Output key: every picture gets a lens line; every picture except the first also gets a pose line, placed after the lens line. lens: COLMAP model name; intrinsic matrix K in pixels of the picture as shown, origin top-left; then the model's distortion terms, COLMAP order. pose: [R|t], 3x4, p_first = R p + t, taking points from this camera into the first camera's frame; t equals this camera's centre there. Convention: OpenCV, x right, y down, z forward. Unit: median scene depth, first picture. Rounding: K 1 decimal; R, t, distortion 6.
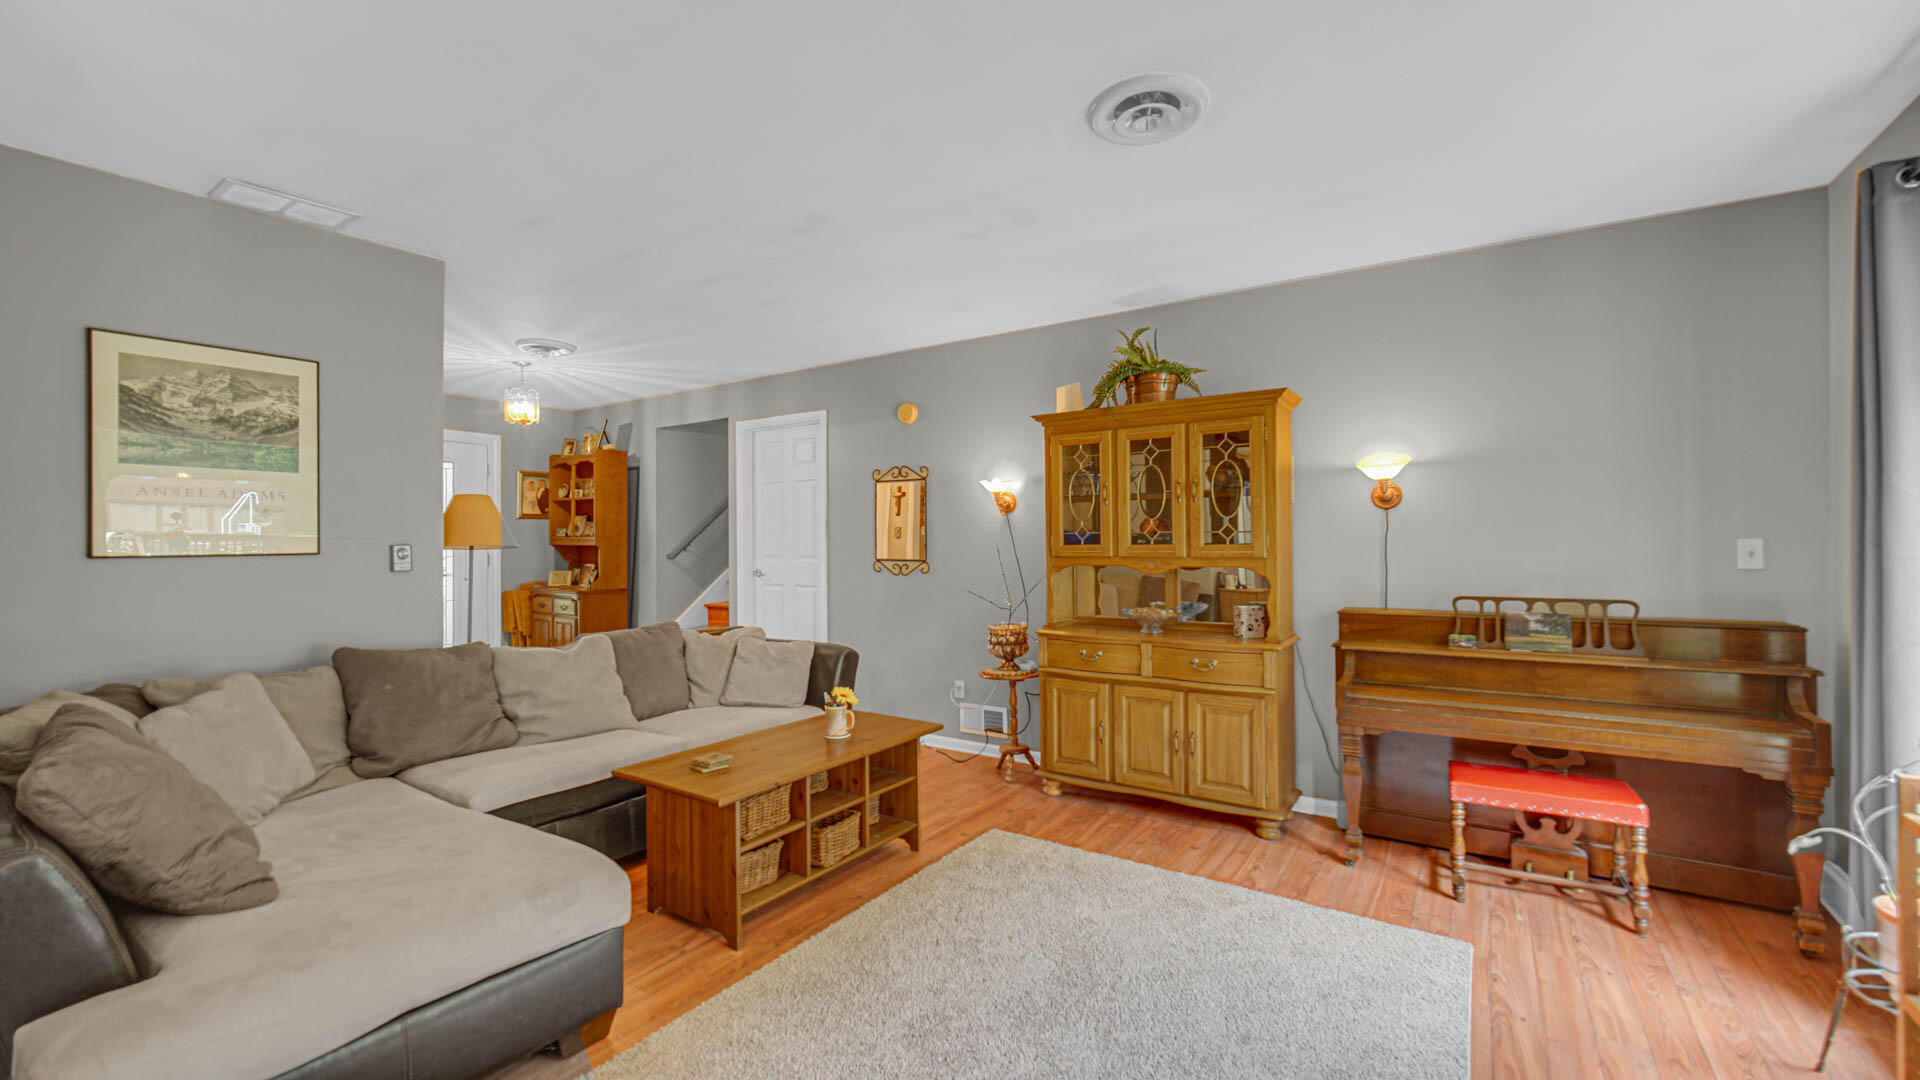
lens RADIAL K [[768.0, 0, 957.7], [0, 768.0, 538.8], [0, 0, 1]] dist [-0.003000, 0.000022]
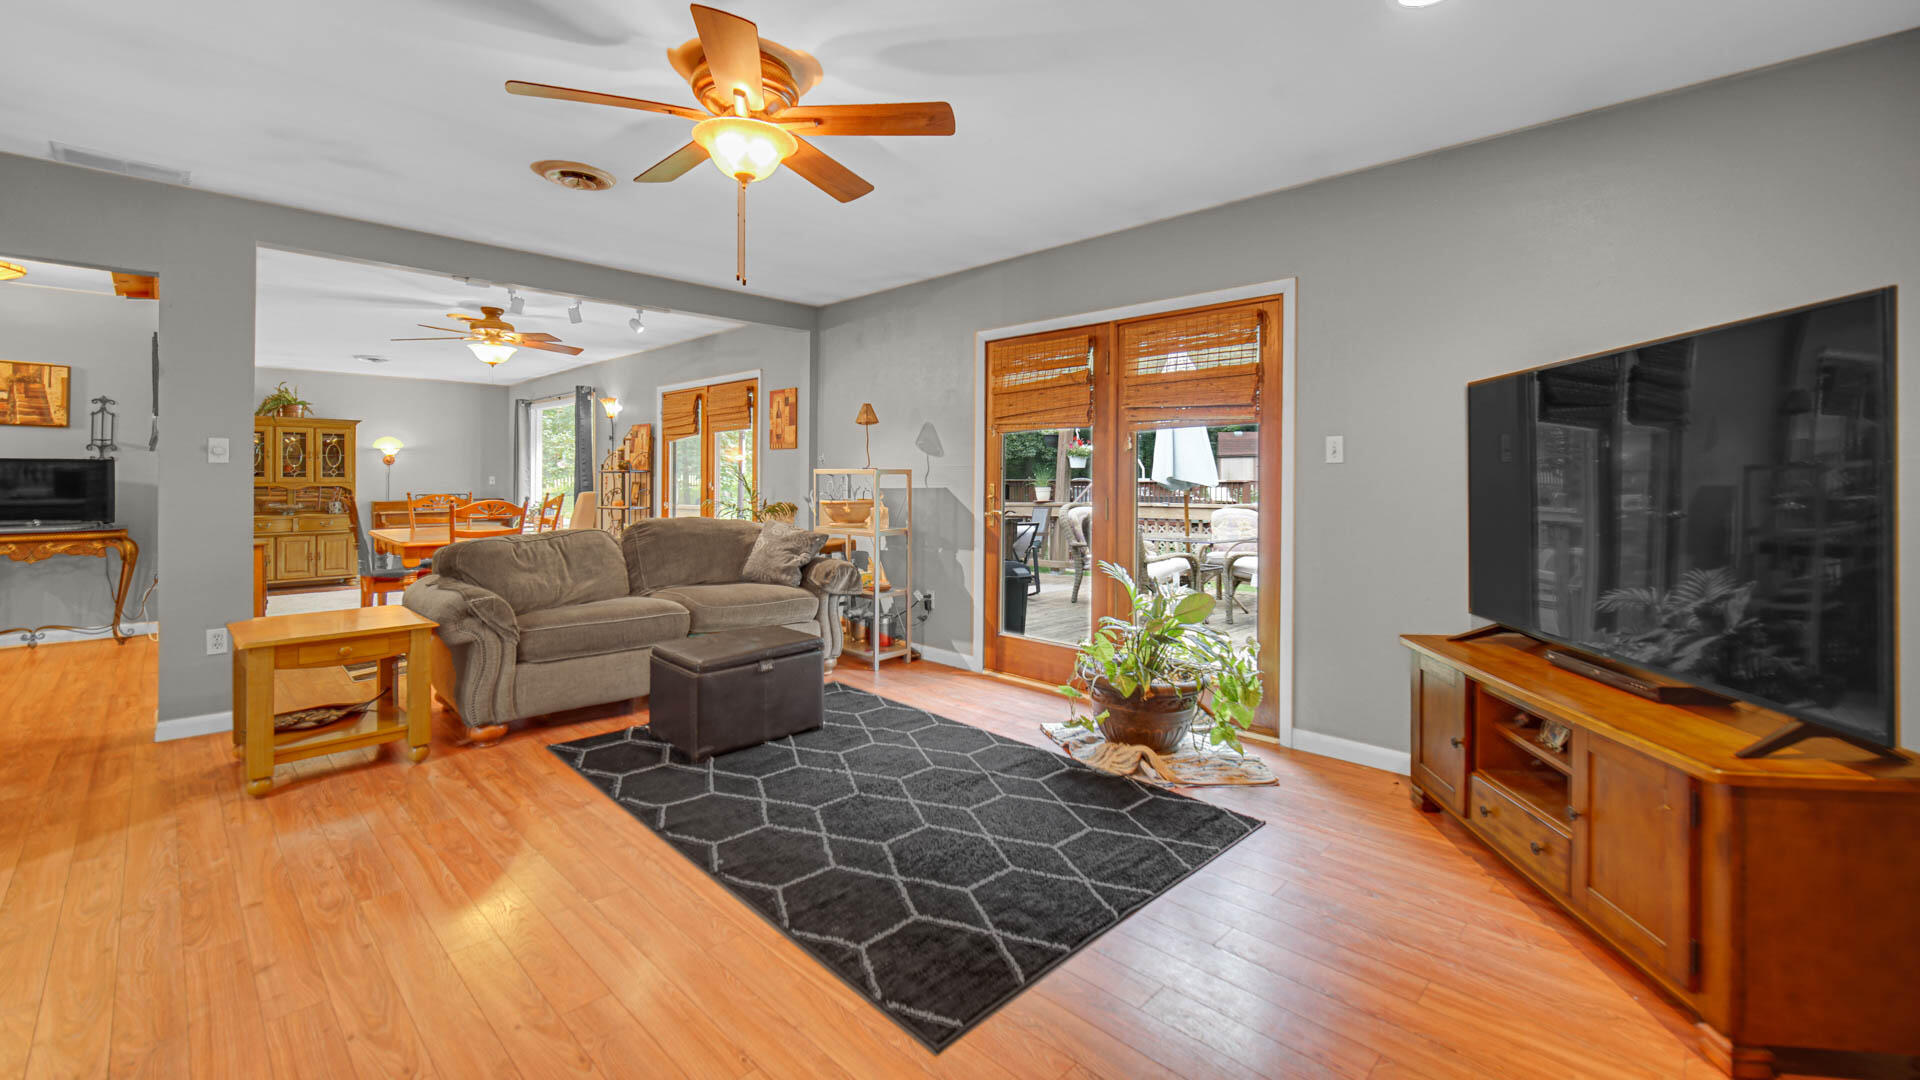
lens RADIAL K [[768.0, 0, 941.0], [0, 768.0, 482.1], [0, 0, 1]] dist [-0.003000, 0.000022]
pose [[0.180243, -0.000054, 0.983622, -2.105632], [-0.004752, 0.999988, 0.000926, 0.014711], [-0.983611, -0.004841, 0.180241, -1.710462]]
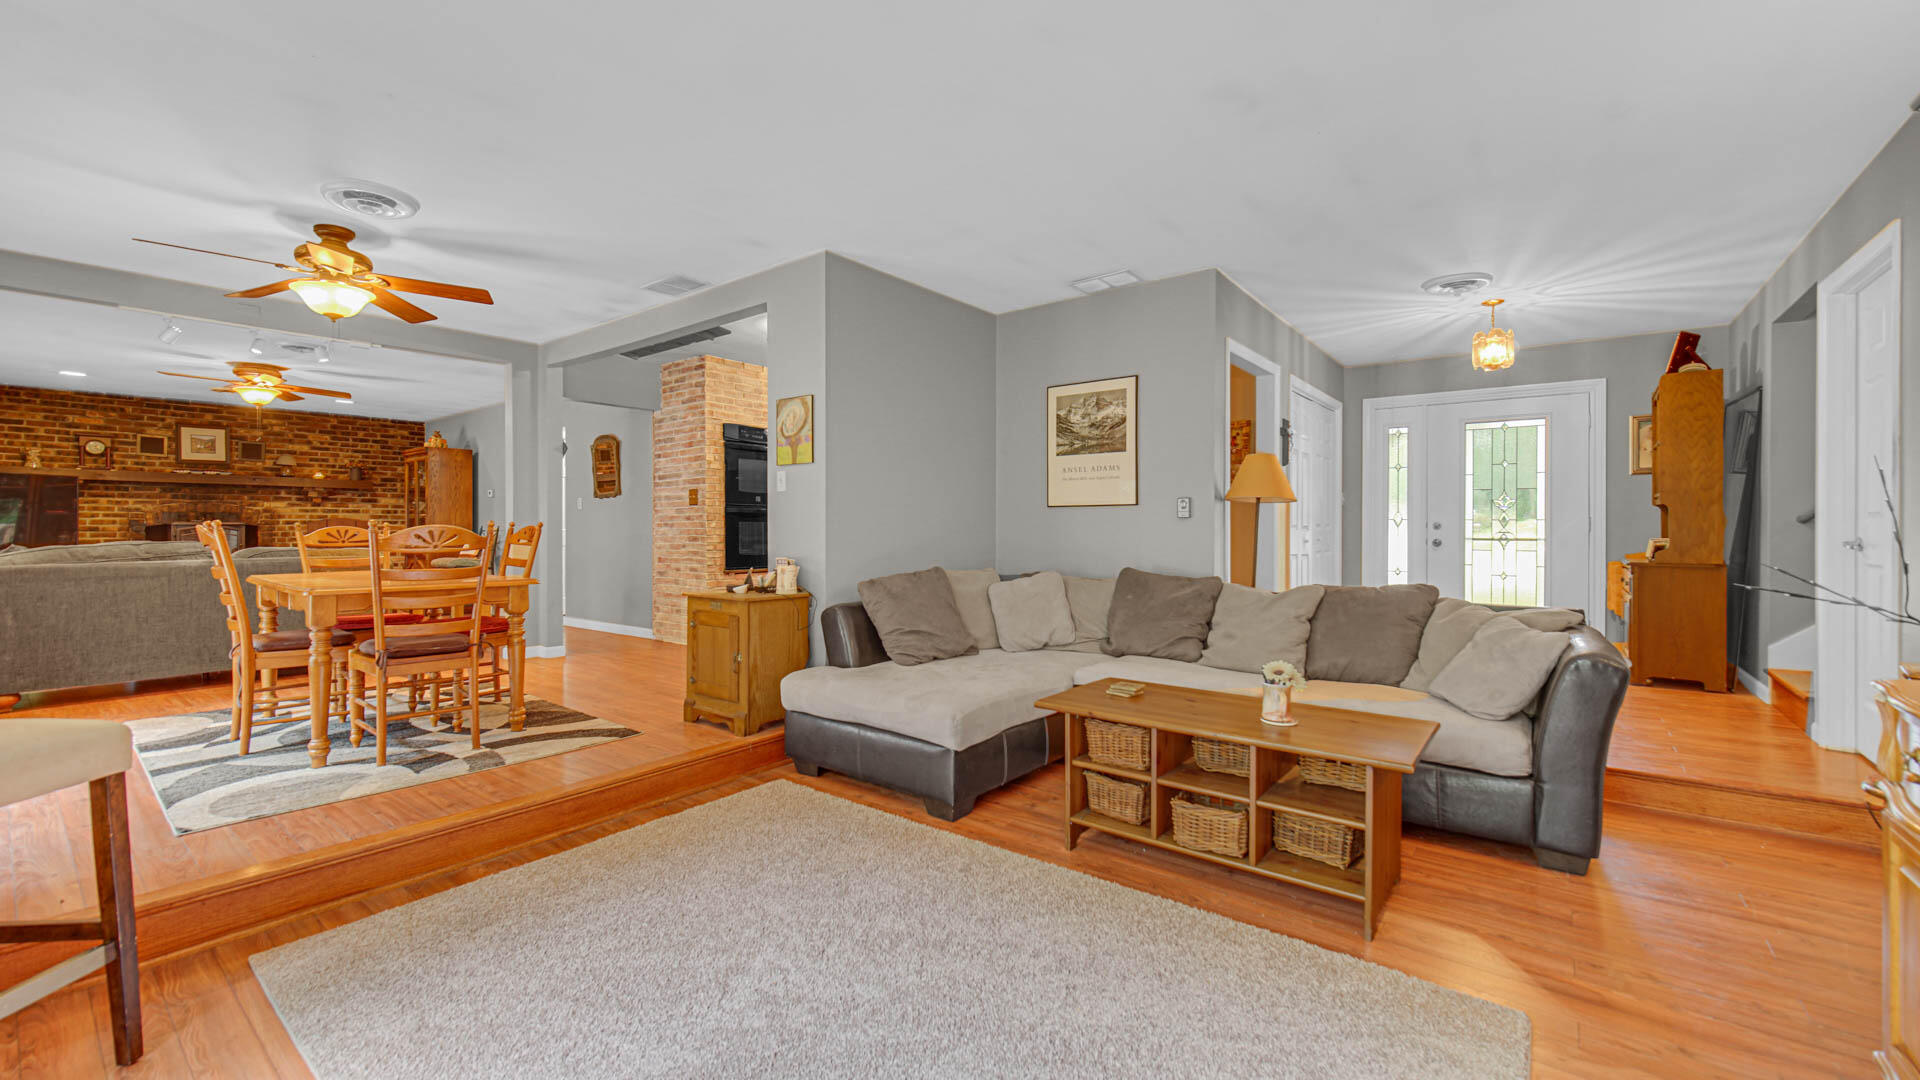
lens RADIAL K [[768.0, 0, 955.9], [0, 768.0, 529.4], [0, 0, 1]] dist [-0.003000, 0.000022]
pose [[-0.063018, 0.006831, -0.997989, 0.664054], [0.001860, 0.999976, 0.006727, 0.055579], [0.998011, -0.001432, -0.063029, 0.737839]]
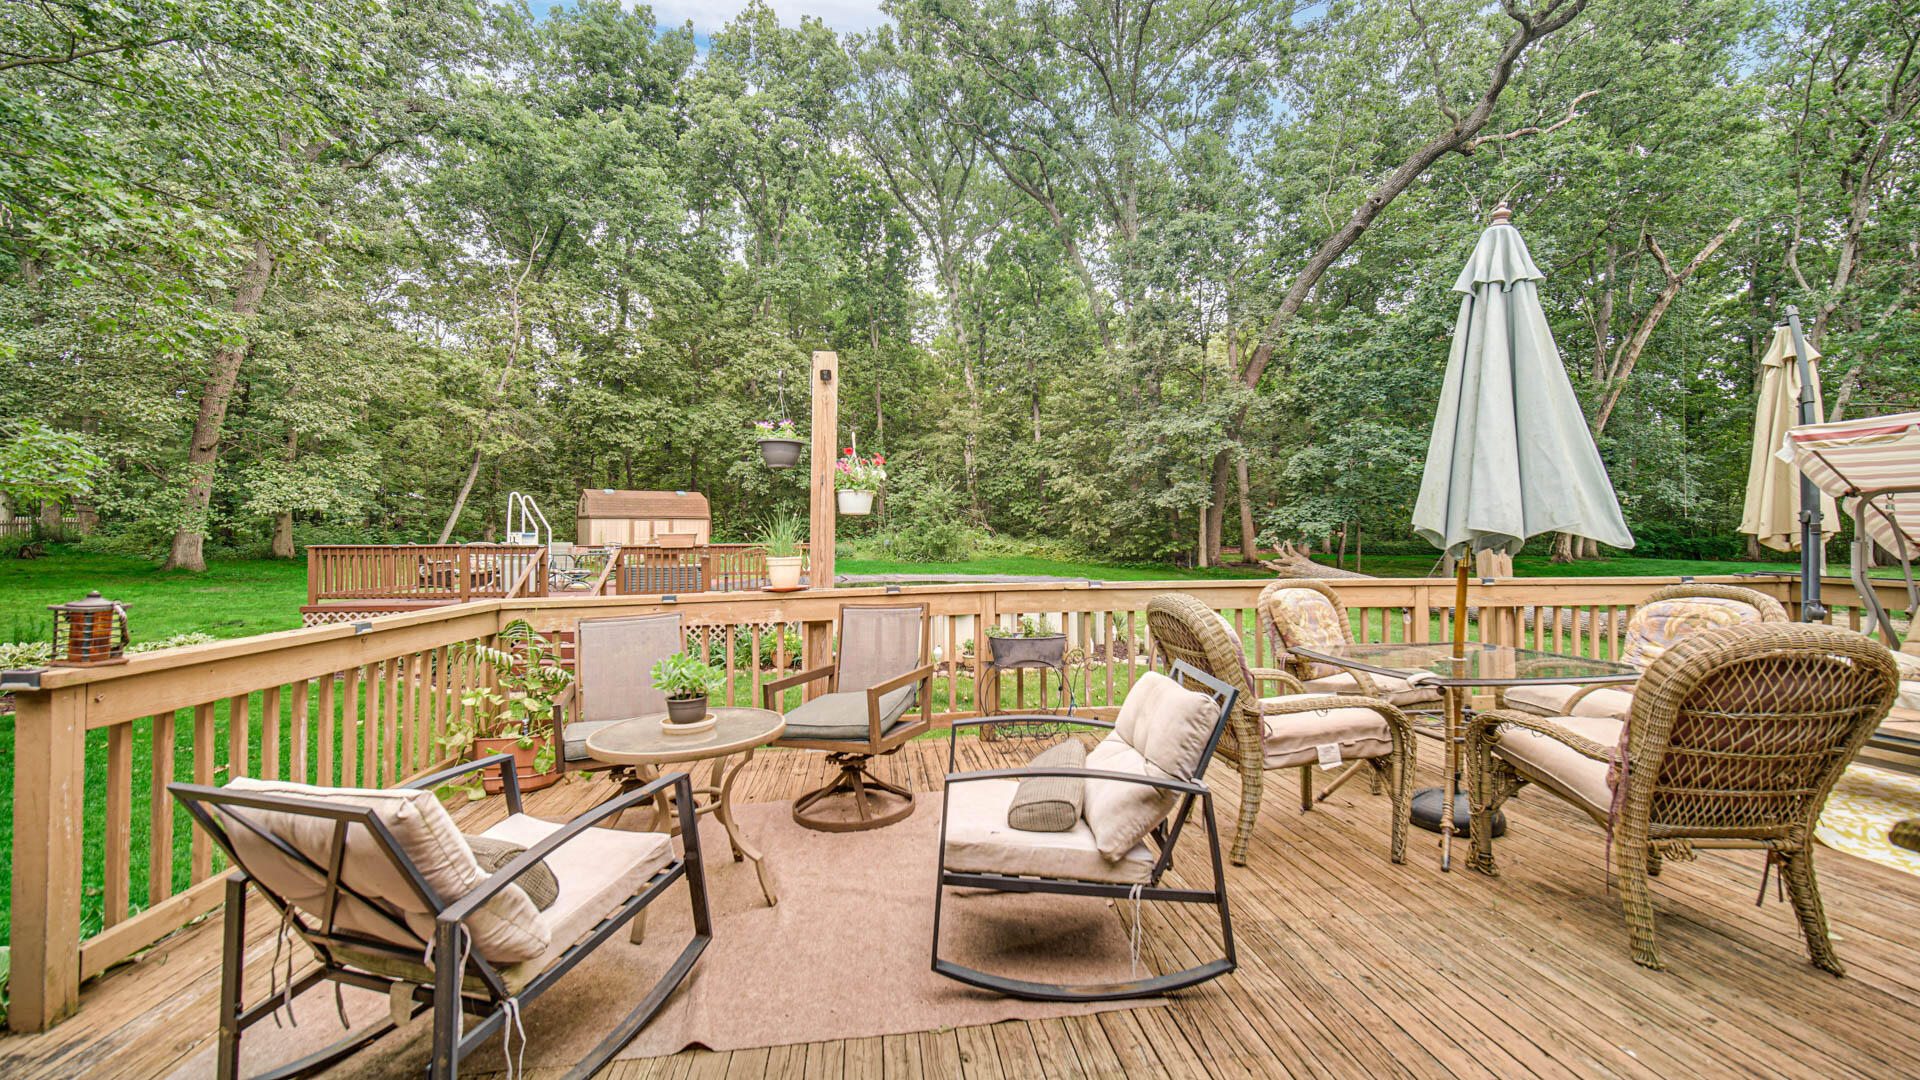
lens RADIAL K [[768.0, 0, 968.2], [0, 768.0, 540.5], [0, 0, 1]] dist [-0.003000, 0.000022]
pose [[-0.657617, 0.010871, 0.753274, -0.027317], [0.003580, 0.999930, -0.011305, 0.025412], [-0.753344, -0.004737, -0.657610, -0.820850]]
